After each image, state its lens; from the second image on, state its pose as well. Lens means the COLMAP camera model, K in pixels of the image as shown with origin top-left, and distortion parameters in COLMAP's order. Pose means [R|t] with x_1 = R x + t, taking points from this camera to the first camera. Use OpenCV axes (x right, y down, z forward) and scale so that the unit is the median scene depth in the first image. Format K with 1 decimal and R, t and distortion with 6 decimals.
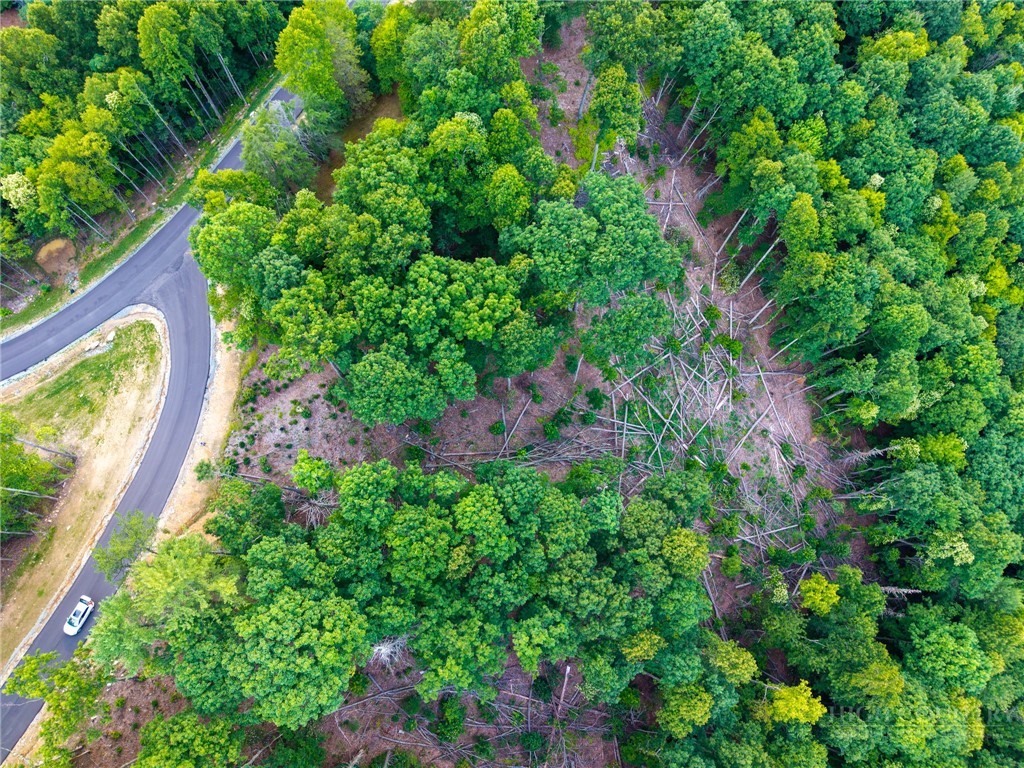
lens RADIAL K [[685.9, 0, 510.0], [0, 685.9, 386.5], [0, 0, 1]] dist [0.017554, -0.011921]
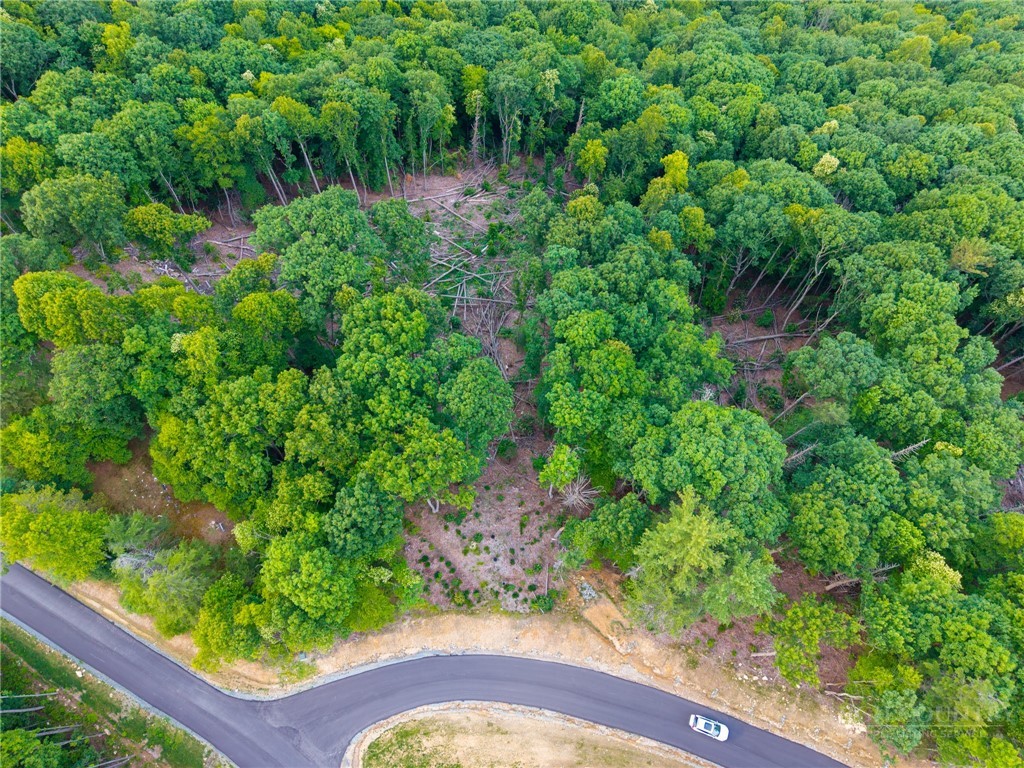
lens RADIAL K [[685.9, 0, 511.7], [0, 685.9, 392.5], [0, 0, 1]] dist [0.017554, -0.011921]
pose [[-0.046775, -0.931169, 0.361576, -0.458206], [0.953979, 0.065693, 0.292591, -0.211882], [-0.296205, 0.358622, 0.885242, 0.053730]]
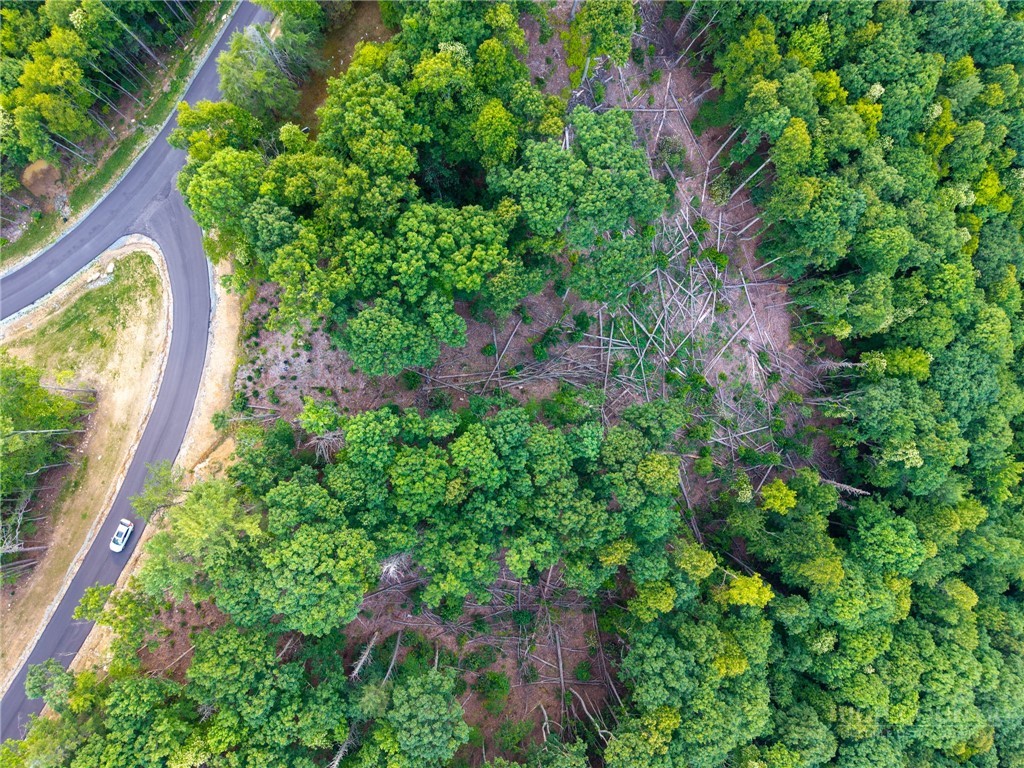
lens RADIAL K [[685.9, 0, 510.5], [0, 685.9, 385.8], [0, 0, 1]] dist [0.017554, -0.011921]
pose [[0.999965, -0.007762, 0.003214, 0.012363], [0.006803, 0.972605, 0.232366, -0.145857], [-0.004930, -0.232336, 0.972623, -0.044133]]
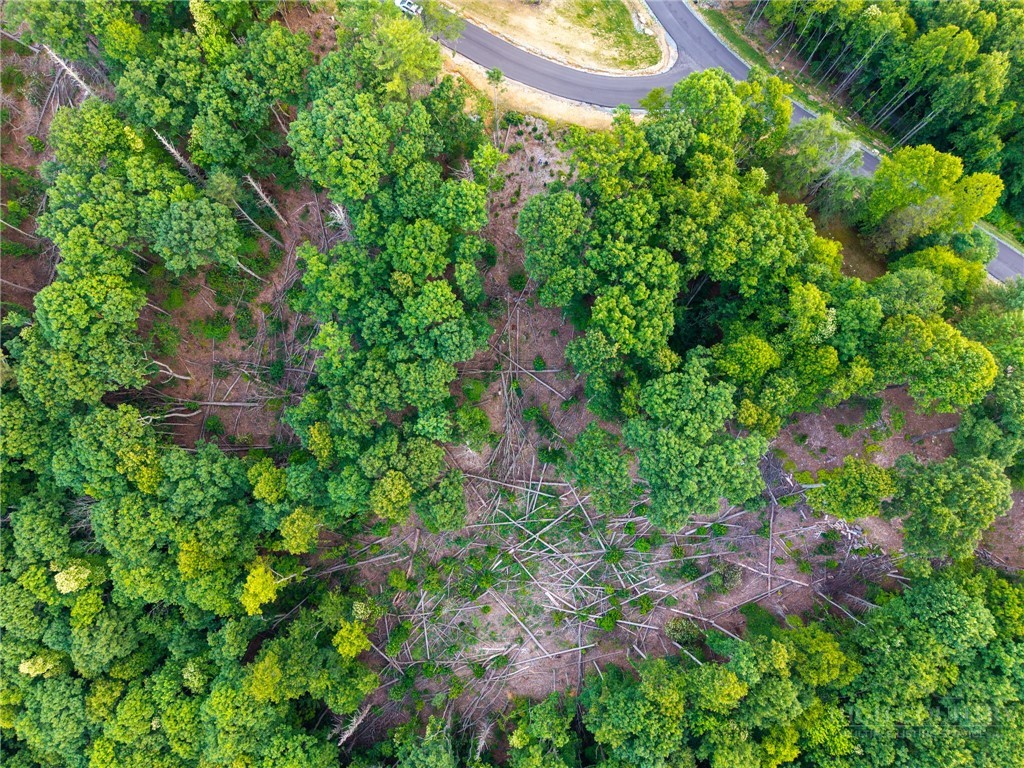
lens RADIAL K [[685.9, 0, 510.5], [0, 685.9, 387.0], [0, 0, 1]] dist [0.017554, -0.011921]
pose [[-0.112755, 0.977801, -0.176612, 0.239255], [-0.960775, -0.061967, 0.270318, -0.210932], [0.253373, 0.200164, 0.946434, -0.023113]]
